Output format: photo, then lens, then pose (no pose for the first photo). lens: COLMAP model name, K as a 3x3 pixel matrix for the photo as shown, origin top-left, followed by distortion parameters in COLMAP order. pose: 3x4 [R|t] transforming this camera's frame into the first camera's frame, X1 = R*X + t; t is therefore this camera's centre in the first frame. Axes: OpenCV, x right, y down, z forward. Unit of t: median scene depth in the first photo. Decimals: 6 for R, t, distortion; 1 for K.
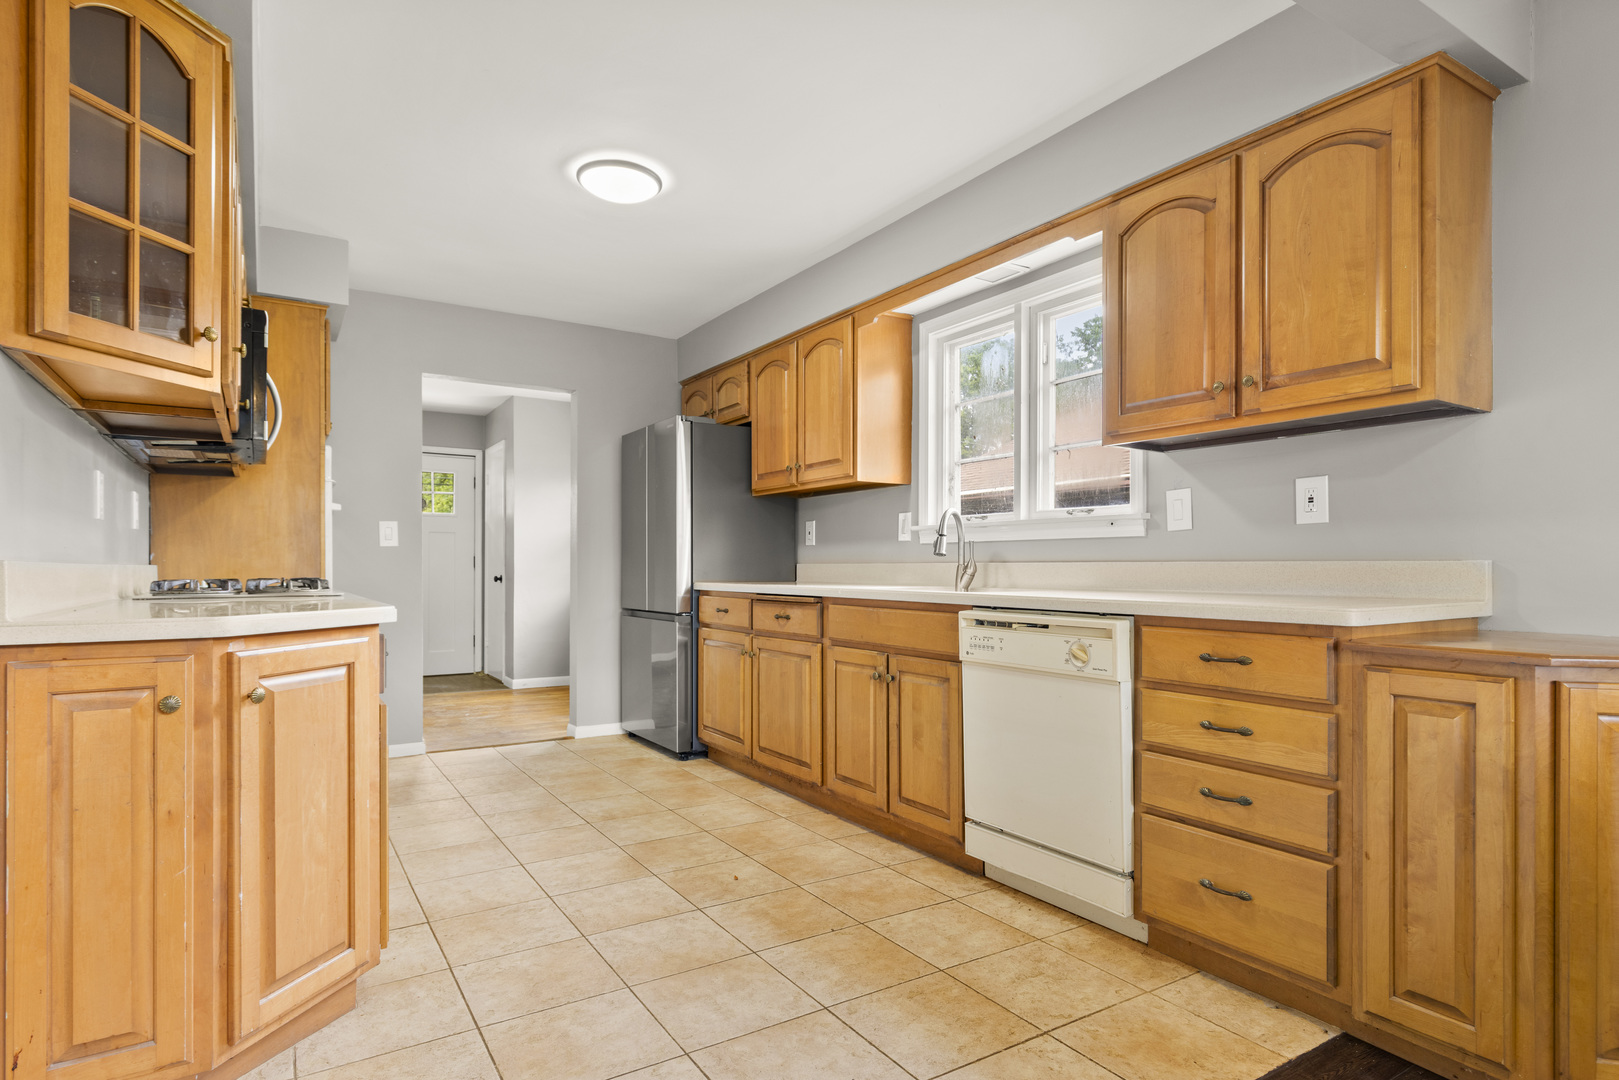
lens RADIAL K [[874.8, 0, 813.8], [0, 874.8, 557.3], [0, 0, 1]] dist [-0.004200, -0.001286]
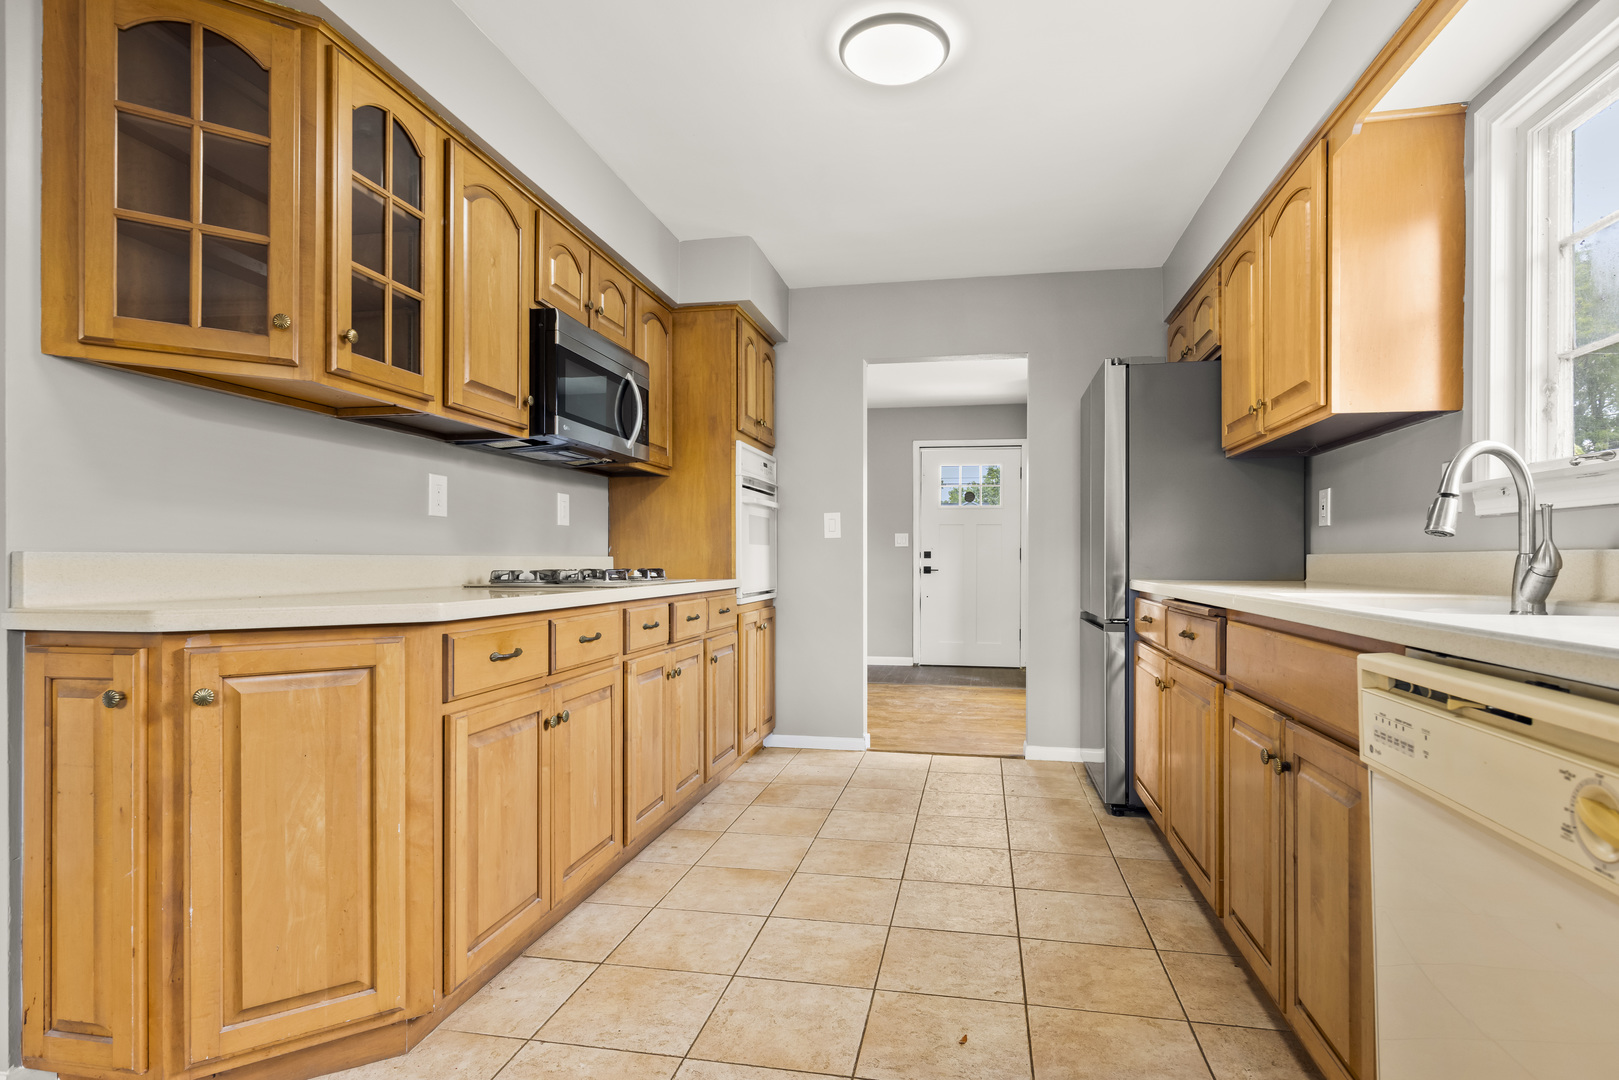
lens RADIAL K [[838.7, 0, 809.6], [0, 838.7, 553.8], [0, 0, 1]] dist [-0.001989, 0.000371]
pose [[0.723669, -0.003713, -0.690138, 0.294127], [0.006944, 0.999974, 0.001902, 0.006786], [0.690113, -0.006169, 0.723676, 0.543607]]
